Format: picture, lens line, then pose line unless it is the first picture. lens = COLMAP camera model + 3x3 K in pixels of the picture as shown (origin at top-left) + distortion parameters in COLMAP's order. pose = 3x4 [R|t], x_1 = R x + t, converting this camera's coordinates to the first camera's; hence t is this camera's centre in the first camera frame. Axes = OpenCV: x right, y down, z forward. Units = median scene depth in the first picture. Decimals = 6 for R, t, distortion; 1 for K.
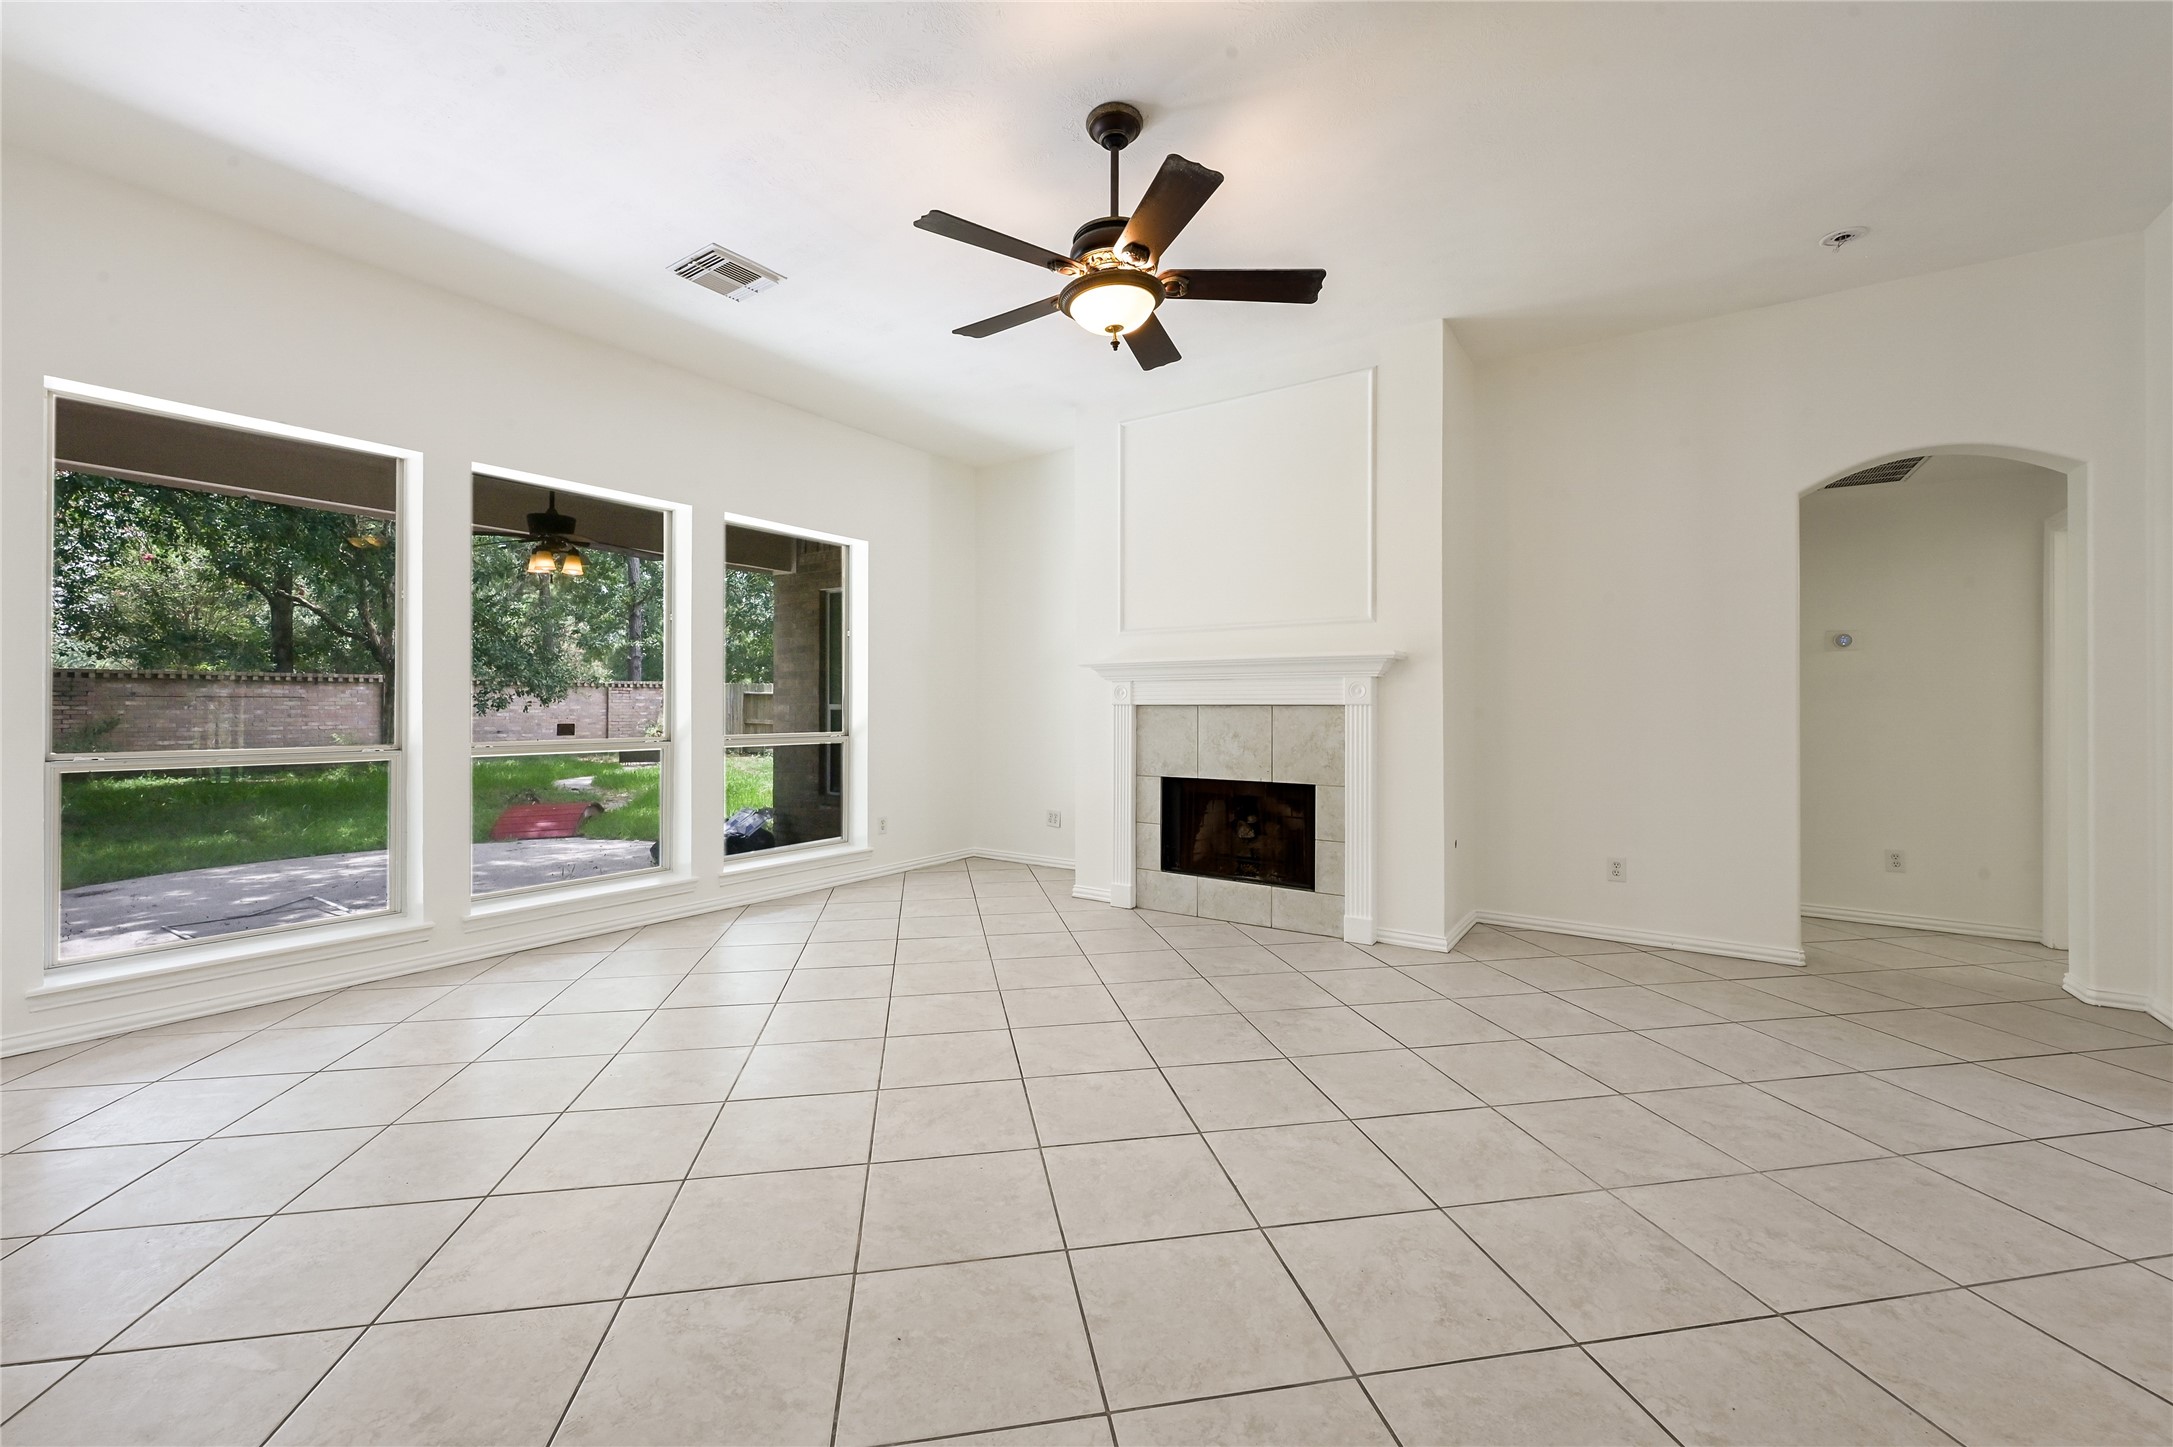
lens RADIAL K [[881.3, 0, 1081.5], [0, 881.3, 703.8], [0, 0, 1]] dist [0.004089, 0.000317]
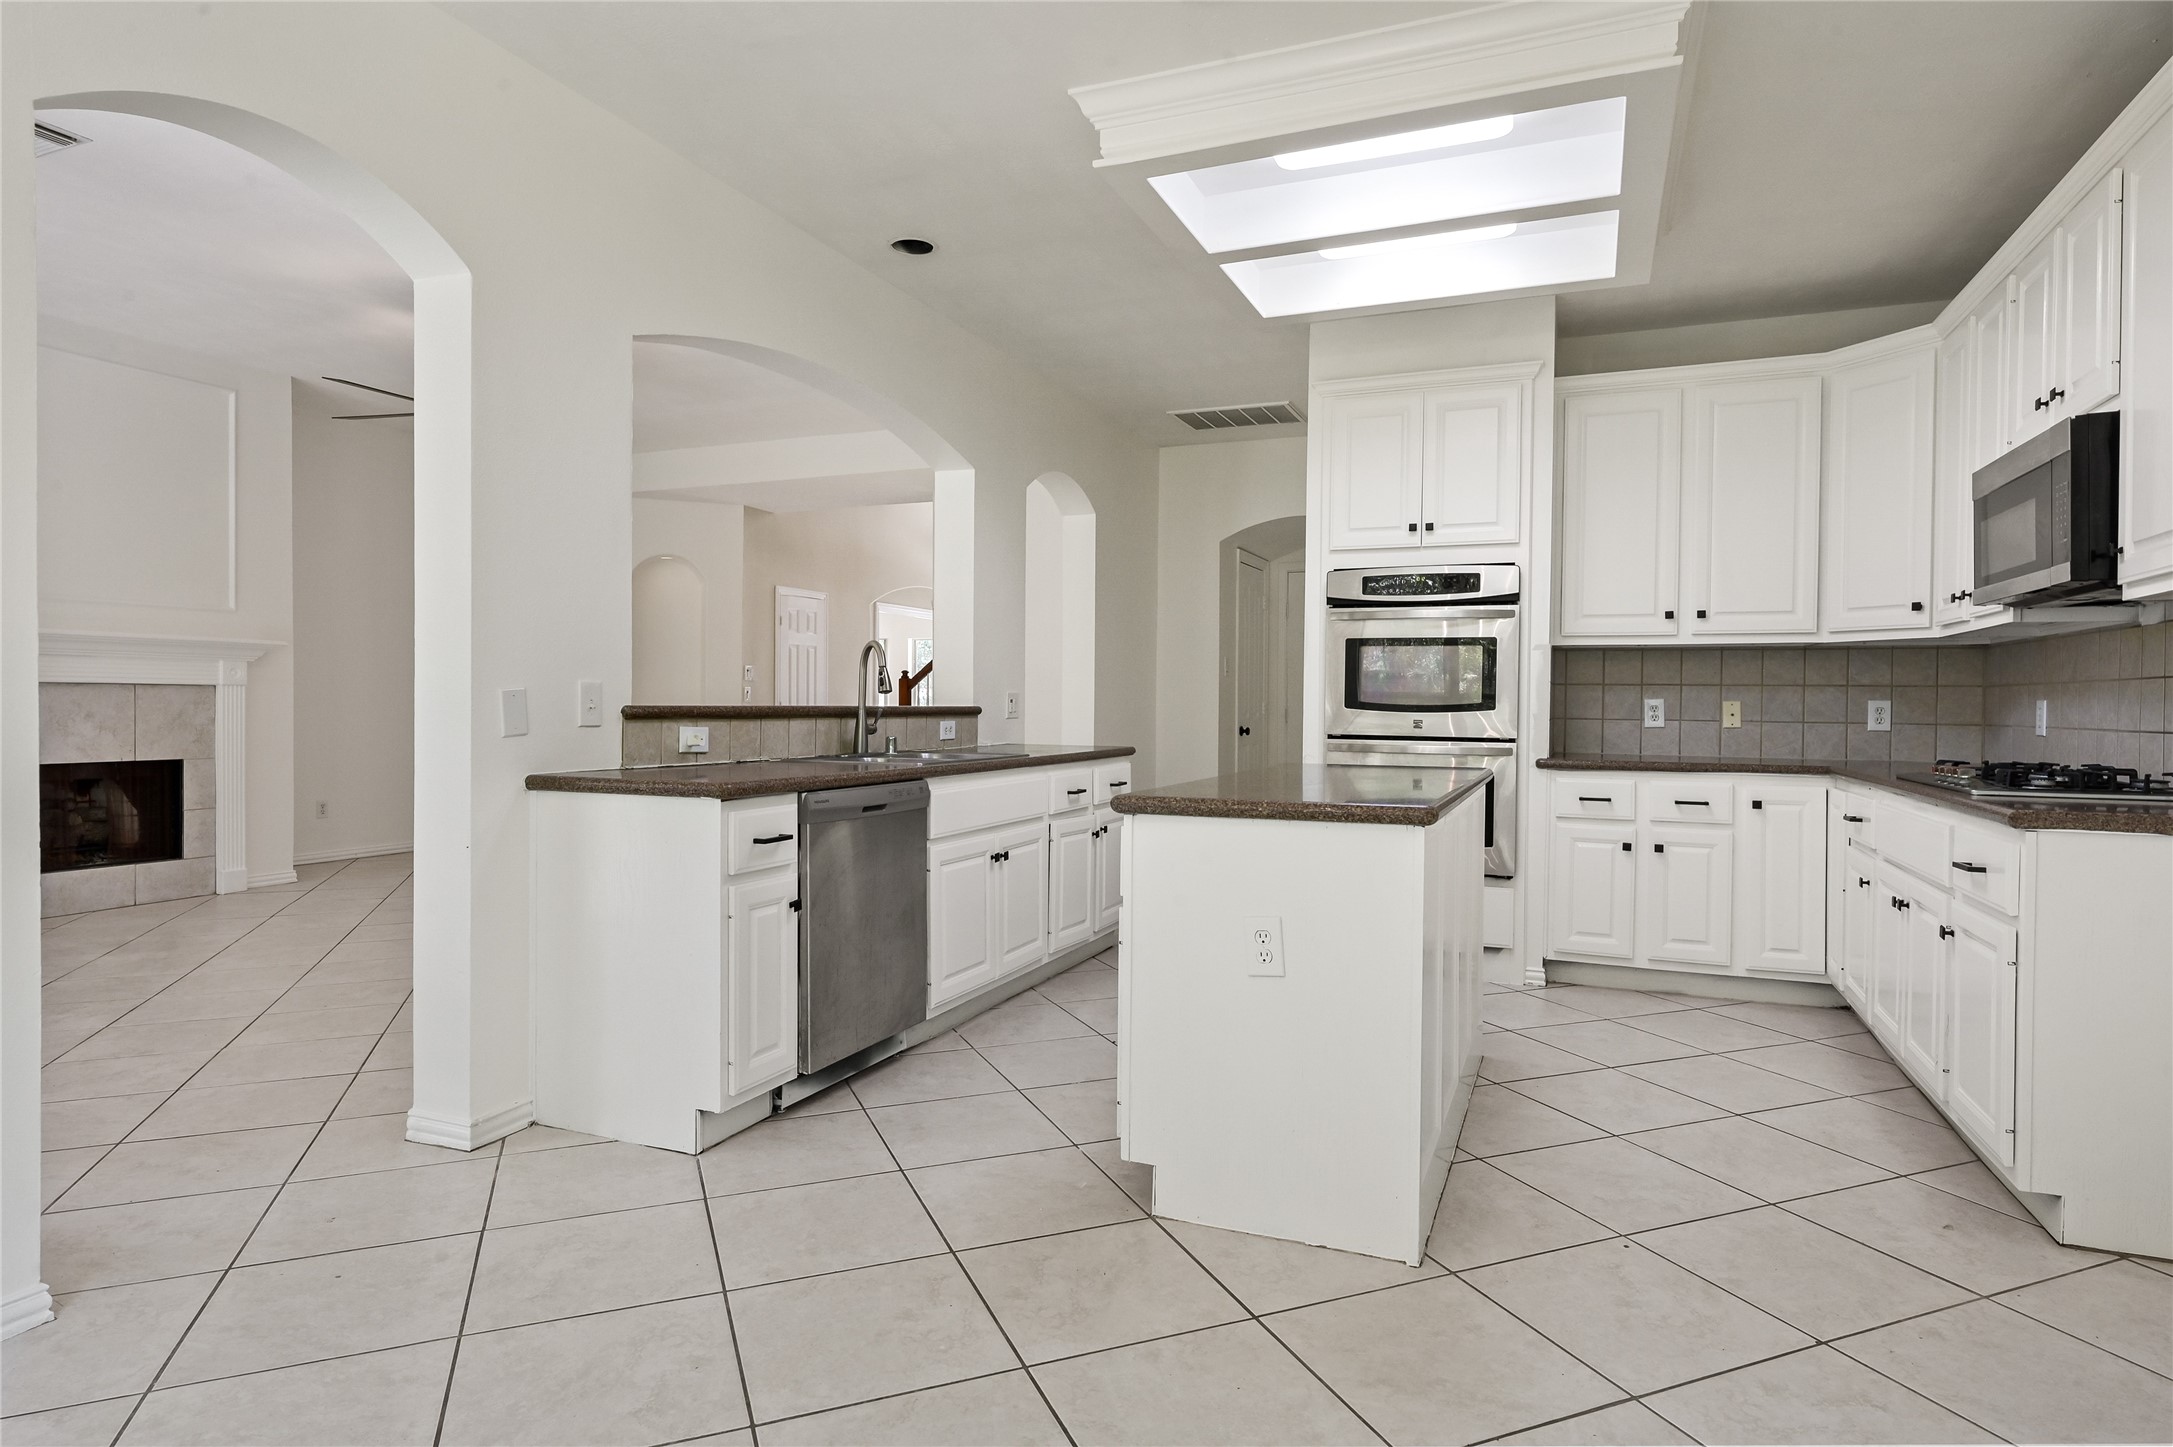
lens RADIAL K [[1192.9, 0, 1089.1], [0, 1192.9, 716.1], [0, 0, 1]] dist [0.003384, -0.000020]
pose [[-0.220157, -0.013275, 0.975374, -1.365805], [-0.011742, 0.999871, 0.010958, 0.010150], [-0.975394, -0.009040, -0.220285, 0.241797]]
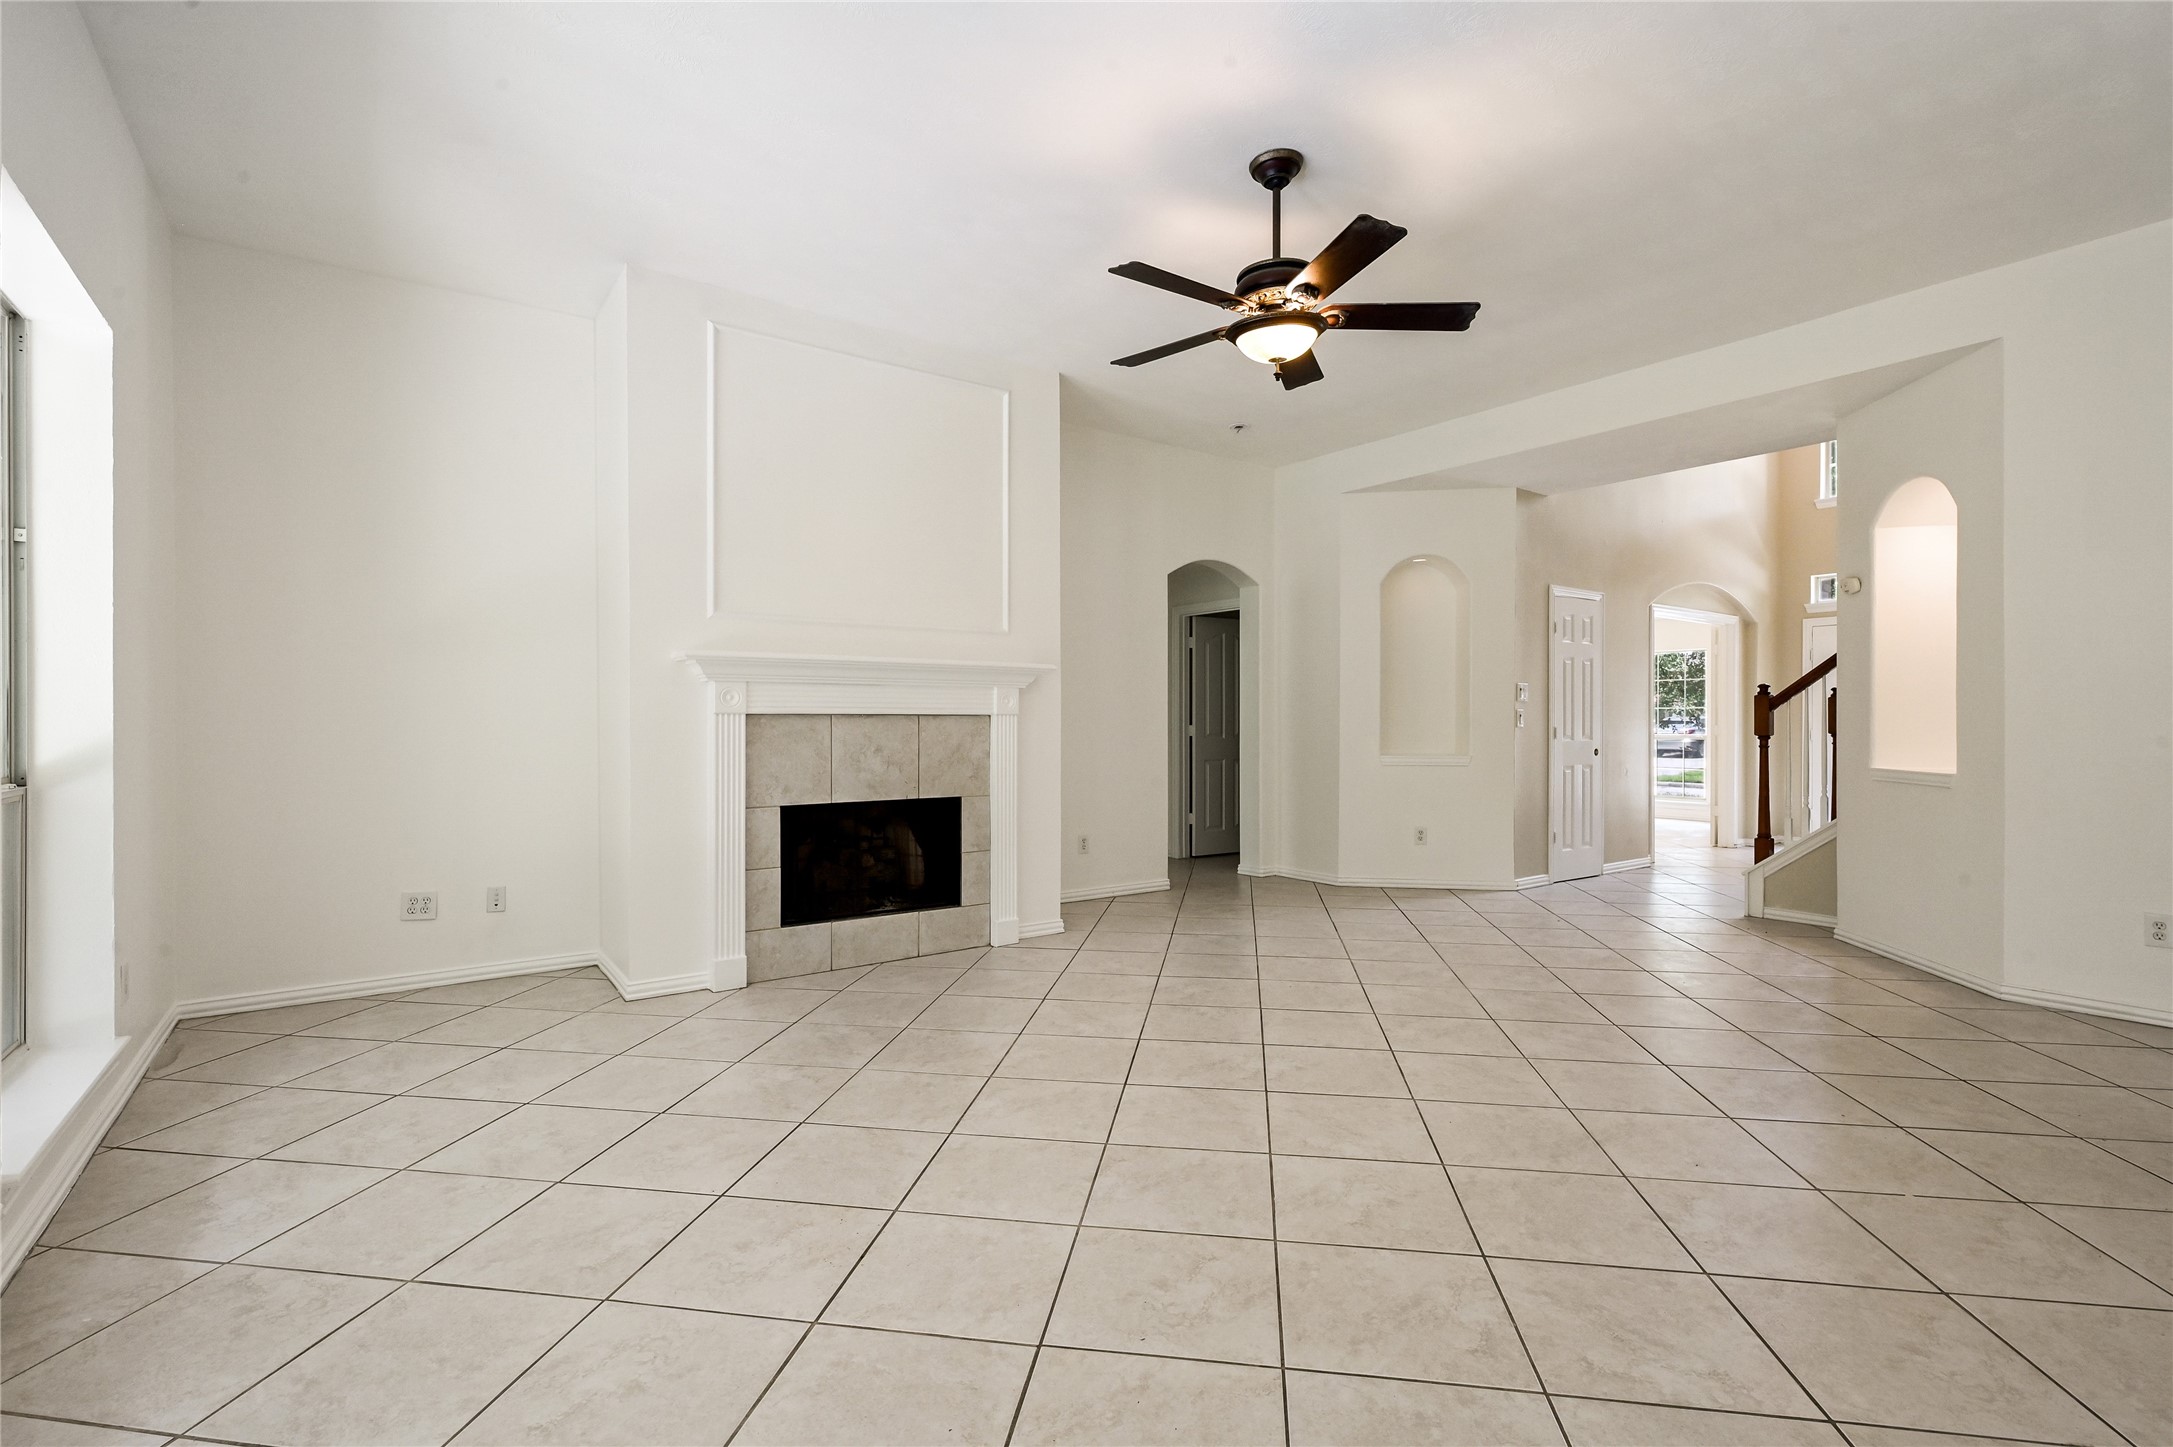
lens RADIAL K [[990.2, 0, 1089.9], [0, 990.2, 728.0], [0, 0, 1]] dist [-0.001024, 0.001166]
pose [[0.316190, -0.007351, 0.948667, -0.715090], [-0.004433, 0.999948, 0.009226, 0.004894], [-0.948686, -0.007123, 0.316141, 0.508761]]
